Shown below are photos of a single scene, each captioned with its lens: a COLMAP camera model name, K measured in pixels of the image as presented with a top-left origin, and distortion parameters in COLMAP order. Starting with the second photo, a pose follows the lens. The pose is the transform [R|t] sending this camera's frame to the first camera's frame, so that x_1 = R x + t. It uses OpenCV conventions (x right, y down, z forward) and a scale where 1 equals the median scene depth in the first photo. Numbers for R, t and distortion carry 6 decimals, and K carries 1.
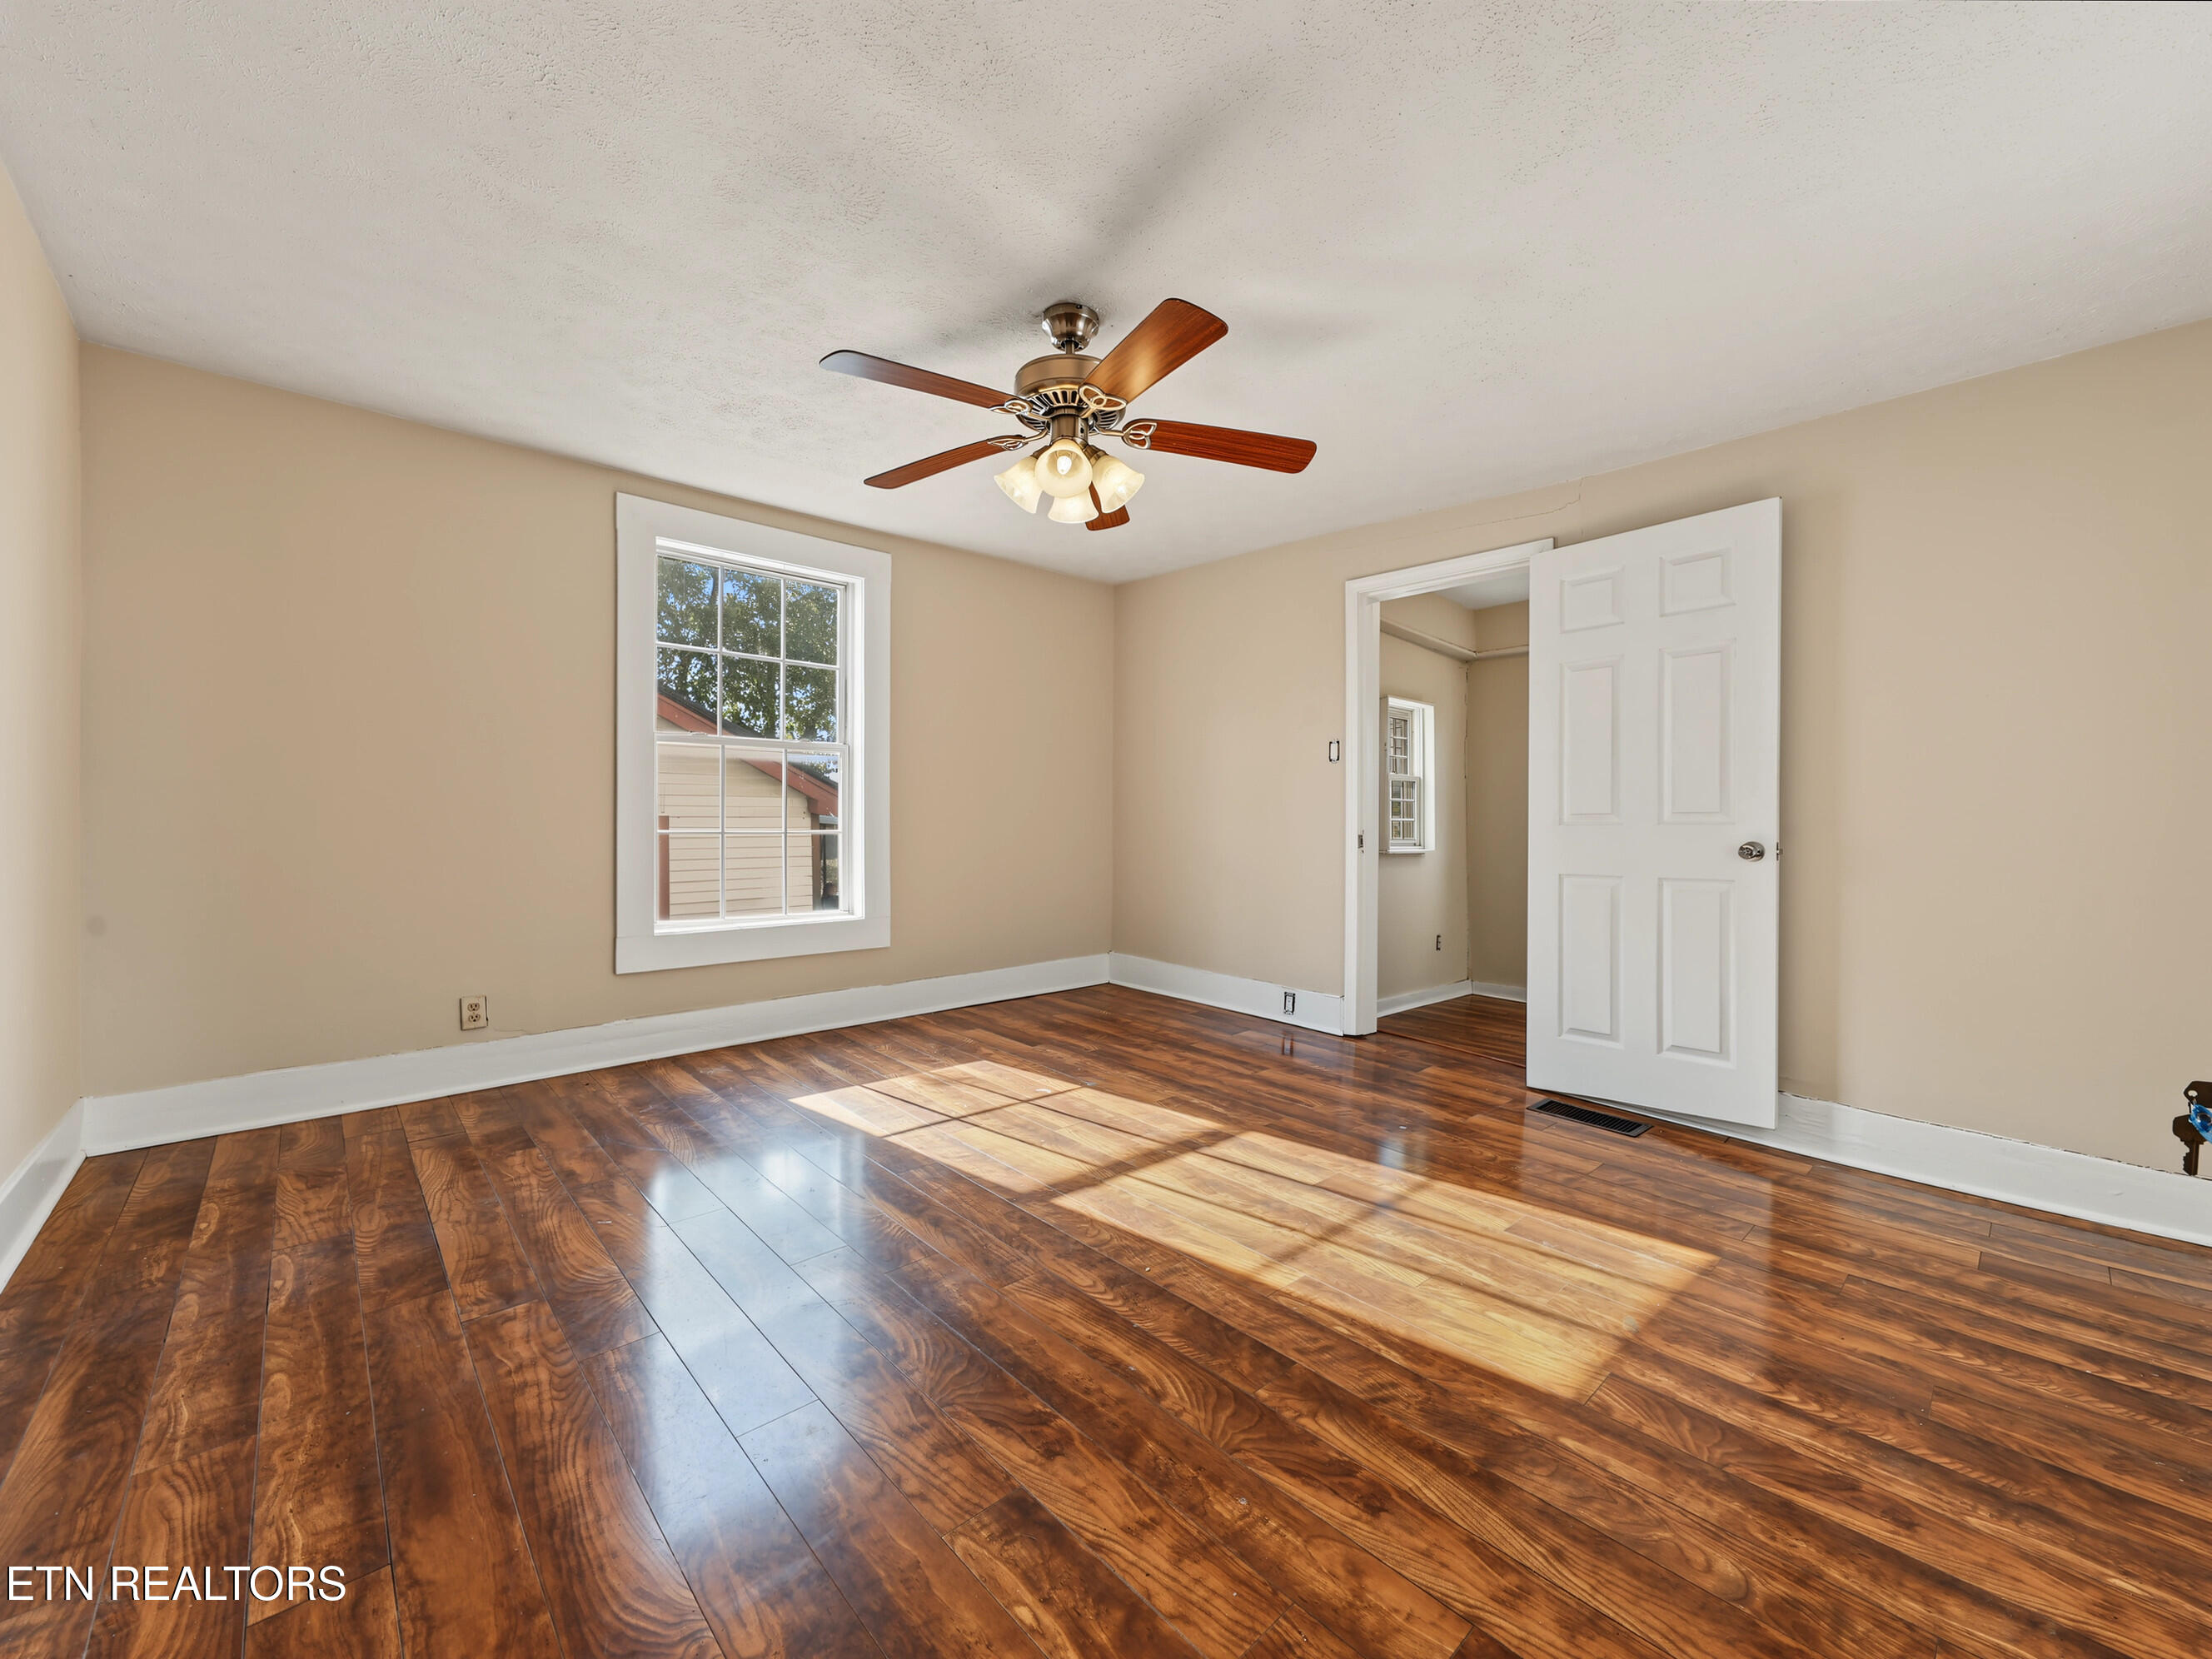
lens RADIAL K [[871.9, 0, 1100.6], [0, 871.9, 840.6], [0, 0, 1]] dist [0.000477, -0.000025]
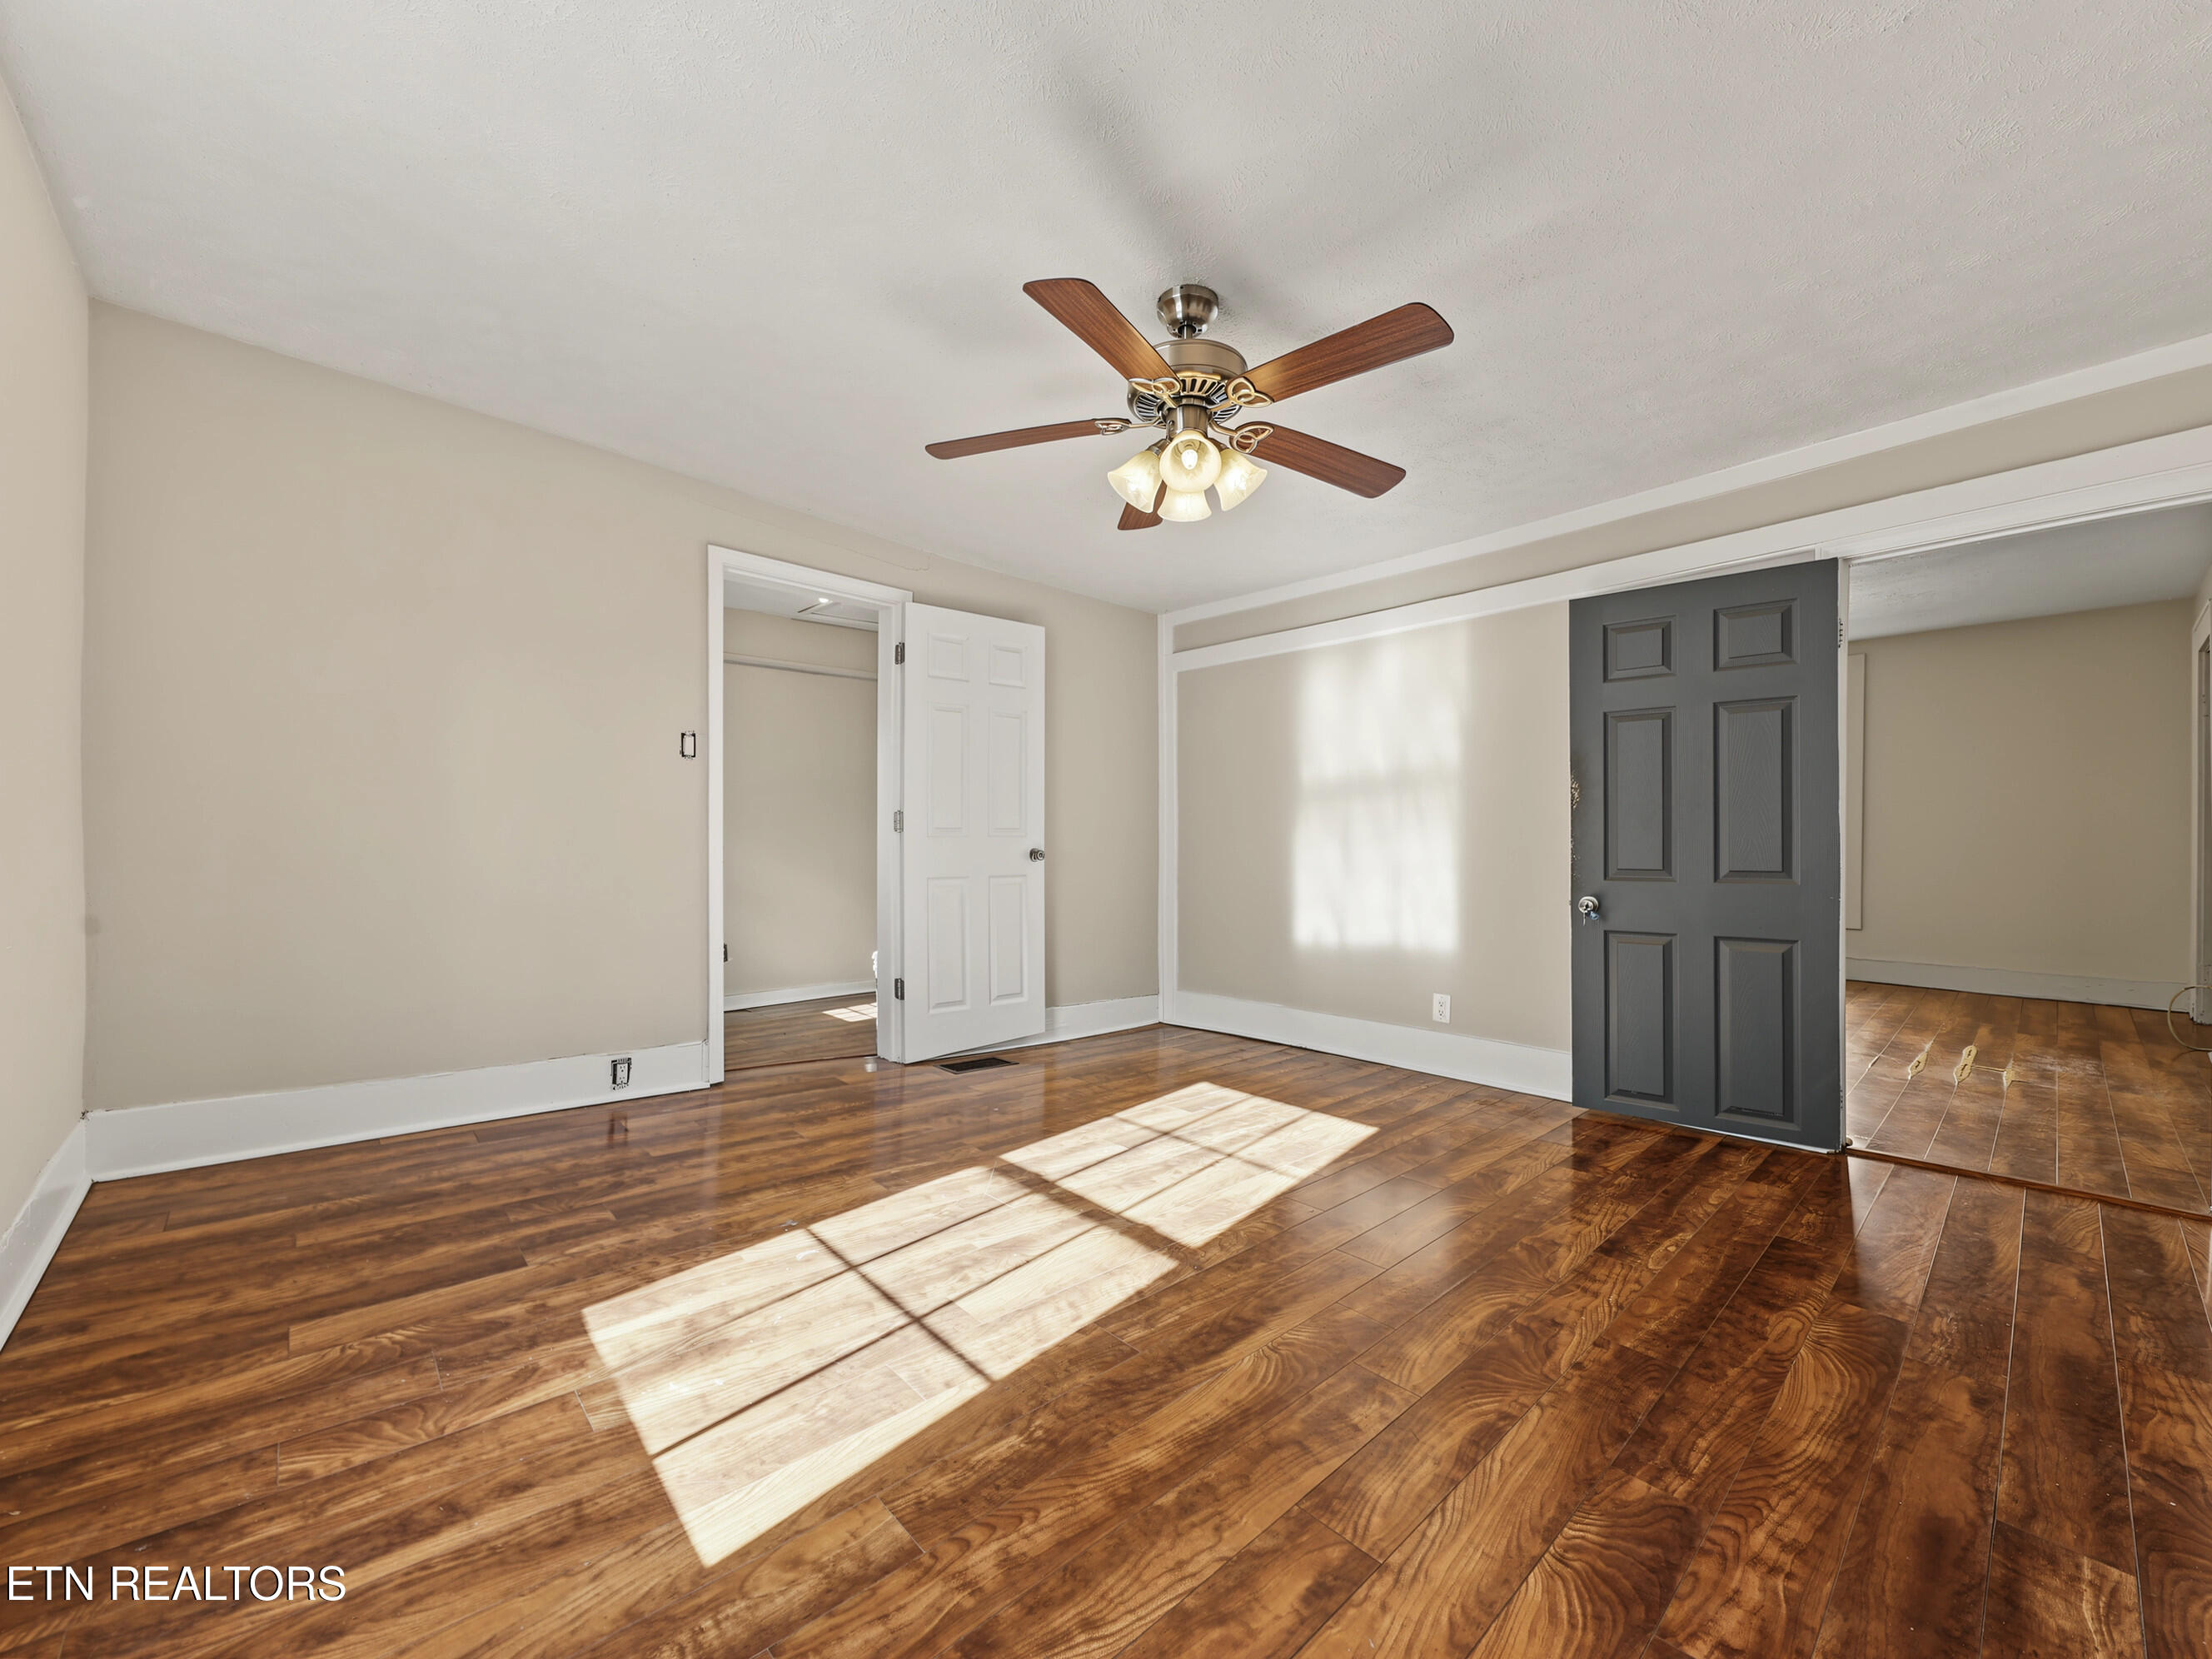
lens RADIAL K [[887.5, 0, 1100.5], [0, 887.5, 838.0], [0, 0, 1]] dist [0.001374, -0.007013]
pose [[-0.010594, 0.001051, 0.999943, -0.937723], [0.006943, 0.999975, -0.000978, -0.016418], [-0.999920, 0.006932, -0.010601, 1.048927]]
